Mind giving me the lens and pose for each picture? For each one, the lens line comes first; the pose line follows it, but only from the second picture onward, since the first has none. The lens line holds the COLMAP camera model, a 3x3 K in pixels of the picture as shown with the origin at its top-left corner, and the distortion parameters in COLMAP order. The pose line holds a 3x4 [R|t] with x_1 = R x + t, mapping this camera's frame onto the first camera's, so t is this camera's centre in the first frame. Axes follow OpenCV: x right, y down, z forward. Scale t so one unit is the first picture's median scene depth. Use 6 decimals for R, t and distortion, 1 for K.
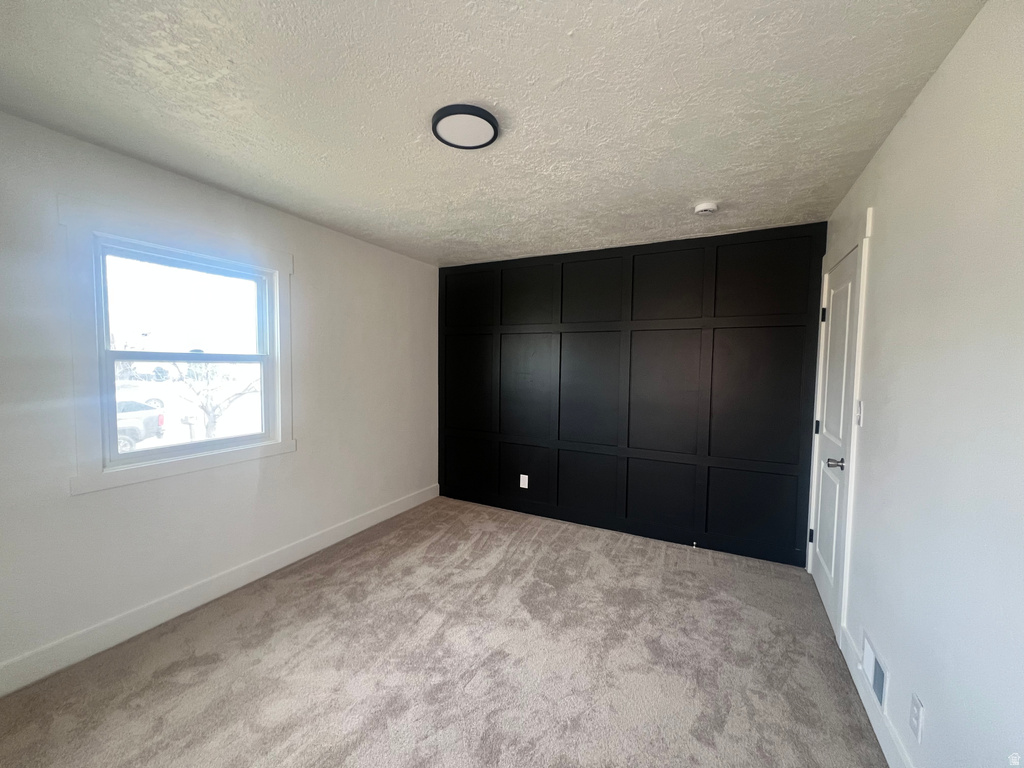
lens RADIAL K [[409.7, 0, 512.3], [0, 409.7, 385.0], [0, 0, 1]] dist [-0.000025, -0.000085]
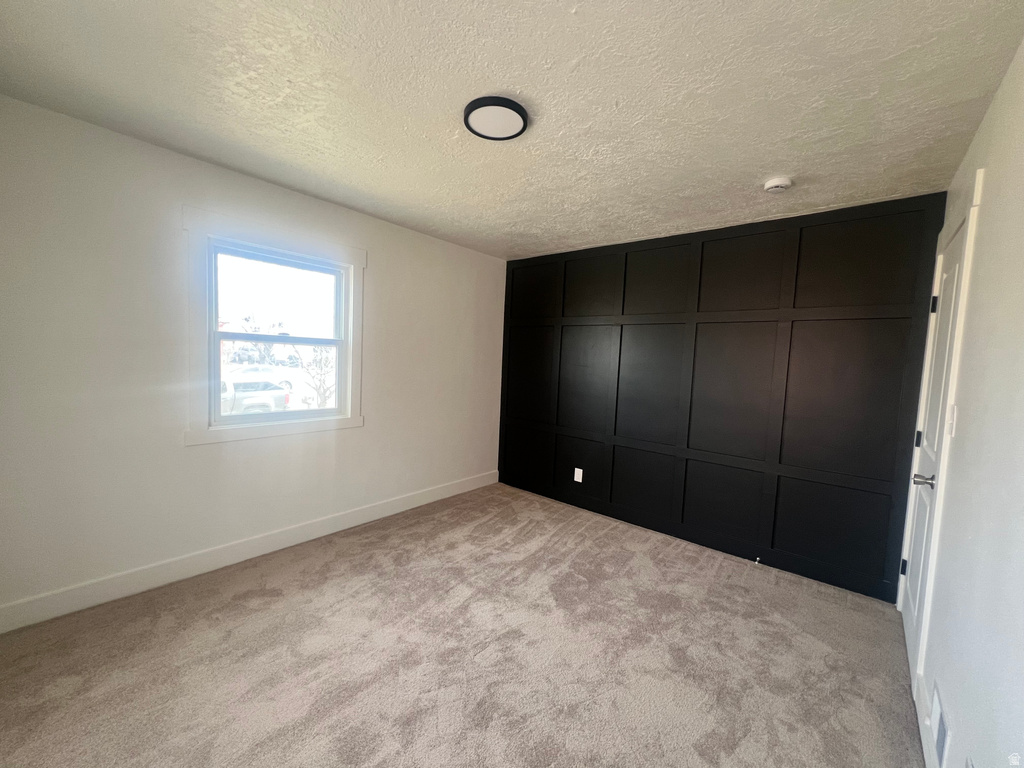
lens RADIAL K [[409.7, 0, 510.9], [0, 409.7, 385.0], [0, 0, 1]] dist [-0.000025, -0.000085]
pose [[0.974063, 0.044221, -0.221916, 0.149325], [-0.042470, 0.999018, 0.012656, 0.022717], [0.222257, -0.002903, 0.974984, -0.001357]]
